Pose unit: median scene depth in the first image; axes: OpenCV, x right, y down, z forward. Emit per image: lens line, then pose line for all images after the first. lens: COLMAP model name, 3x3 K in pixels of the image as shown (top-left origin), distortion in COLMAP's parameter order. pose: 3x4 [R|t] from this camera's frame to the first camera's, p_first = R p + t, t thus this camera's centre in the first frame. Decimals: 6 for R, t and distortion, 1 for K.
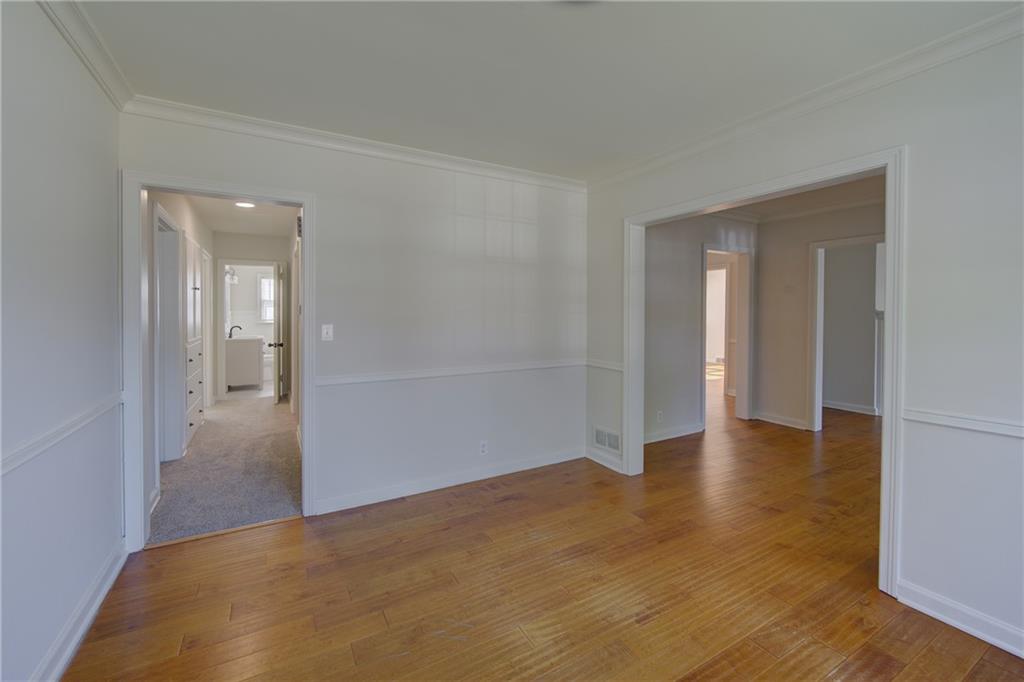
lens RADIAL K [[421.1, 0, 502.0], [0, 421.1, 332.9], [0, 0, 1]] dist [0.000809, -0.000023]
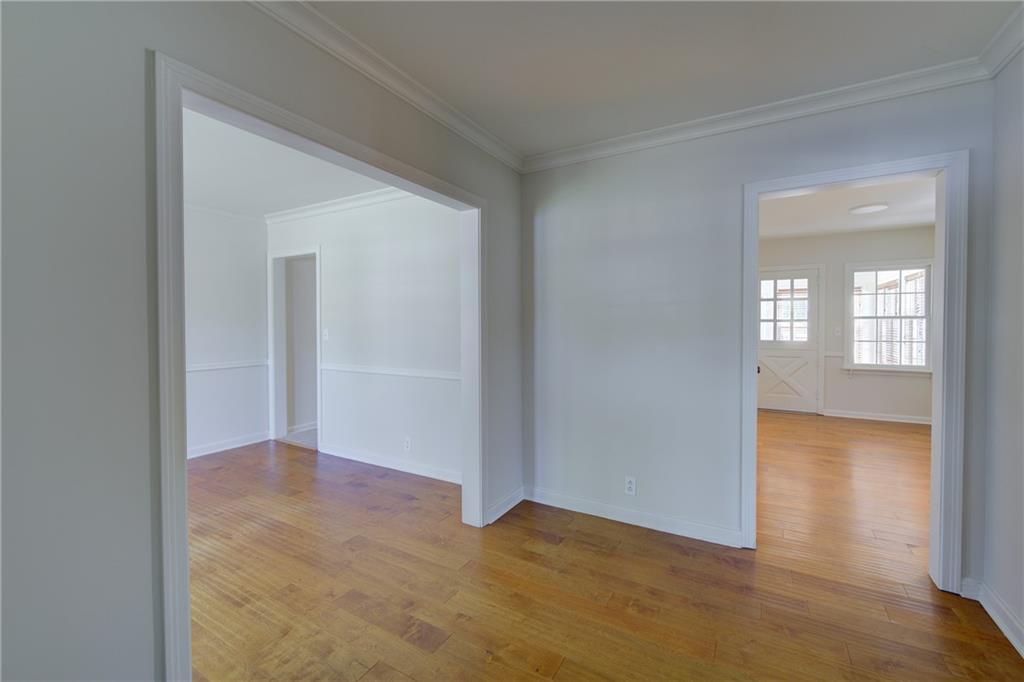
lens RADIAL K [[421.1, 0, 502.0], [0, 421.1, 332.9], [0, 0, 1]] dist [0.000809, -0.000023]
pose [[0.512433, 0.014171, -0.858610, 1.353429], [-0.046961, 0.998830, -0.011543, -0.020995], [0.857442, 0.046236, 0.512499, 0.840479]]
